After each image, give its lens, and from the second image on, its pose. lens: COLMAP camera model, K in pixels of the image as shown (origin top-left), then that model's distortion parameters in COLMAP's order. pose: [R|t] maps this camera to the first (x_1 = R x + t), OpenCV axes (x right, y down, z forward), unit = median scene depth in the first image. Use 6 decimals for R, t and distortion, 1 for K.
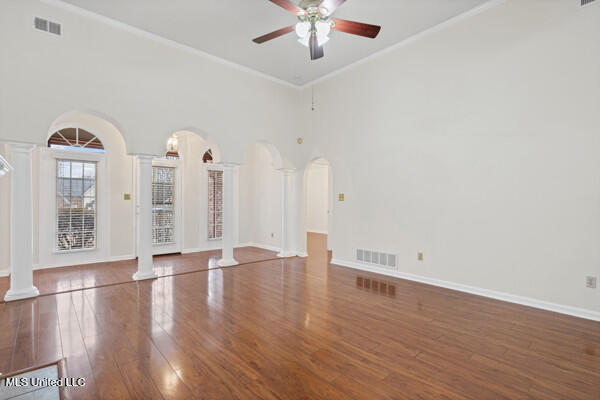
lens RADIAL K [[278.7, 0, 315.6], [0, 278.7, 198.1], [0, 0, 1]] dist [0.000529, 0.001347]
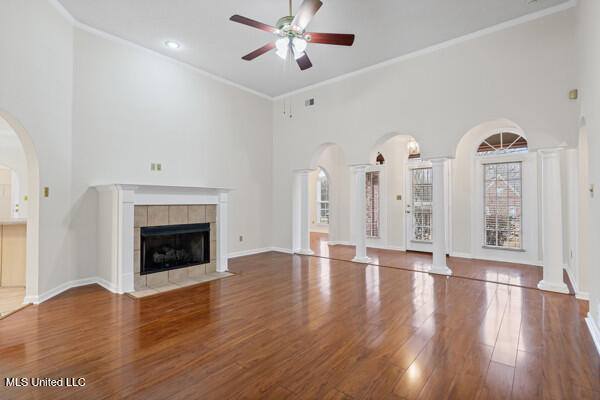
lens RADIAL K [[278.7, 0, 297.1], [0, 278.7, 201.0], [0, 0, 1]] dist [0.000529, 0.001347]
pose [[0.151685, -0.011141, -0.988366, 0.535295], [0.024482, 0.999672, -0.007511, 0.000532], [0.988126, -0.023057, 0.151908, 0.416940]]
